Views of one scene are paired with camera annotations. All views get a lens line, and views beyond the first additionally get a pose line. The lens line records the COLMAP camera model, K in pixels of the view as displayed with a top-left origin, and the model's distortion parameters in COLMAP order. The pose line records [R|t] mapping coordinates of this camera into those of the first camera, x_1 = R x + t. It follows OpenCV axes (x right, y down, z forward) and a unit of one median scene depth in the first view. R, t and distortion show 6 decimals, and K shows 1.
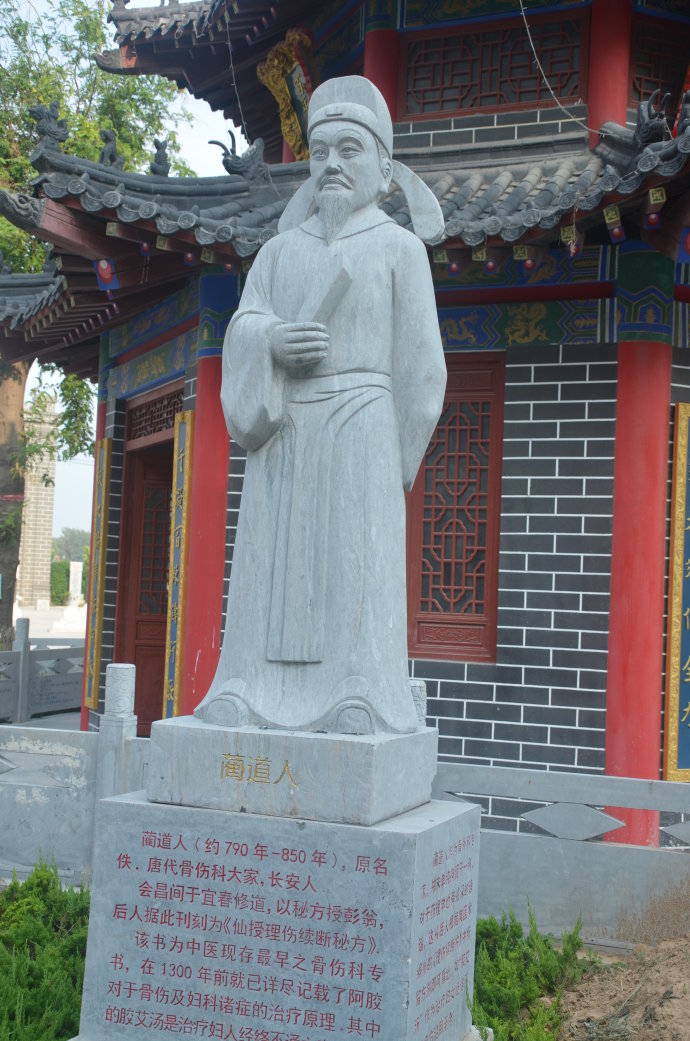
lens RADIAL K [[1434.9, 0, 345.4], [0, 1434.9, 519.1], [0, 0, 1]] dist [0.166435, 0.000000]
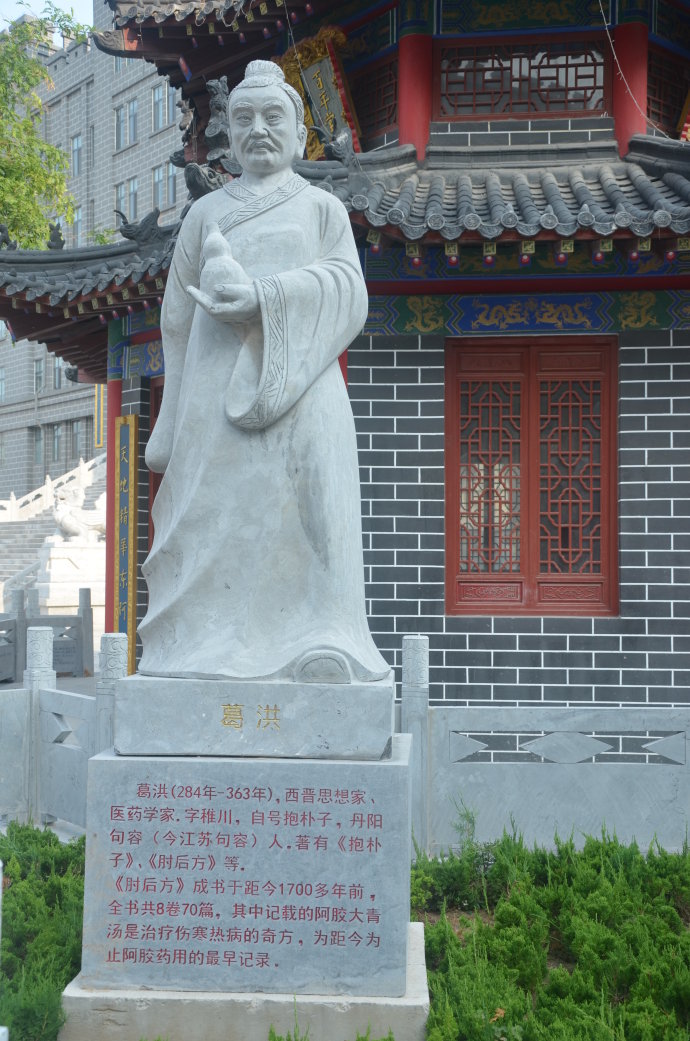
lens RADIAL K [[1240.6, 0, 344.8], [0, 1240.6, 522.8], [0, 0, 1]] dist [0.104597, 0.000000]
pose [[0.952724, -0.027067, 0.302630, -0.376702], [0.018101, 0.999311, 0.032394, -0.007193], [-0.303298, -0.025384, 0.952558, 0.145149]]
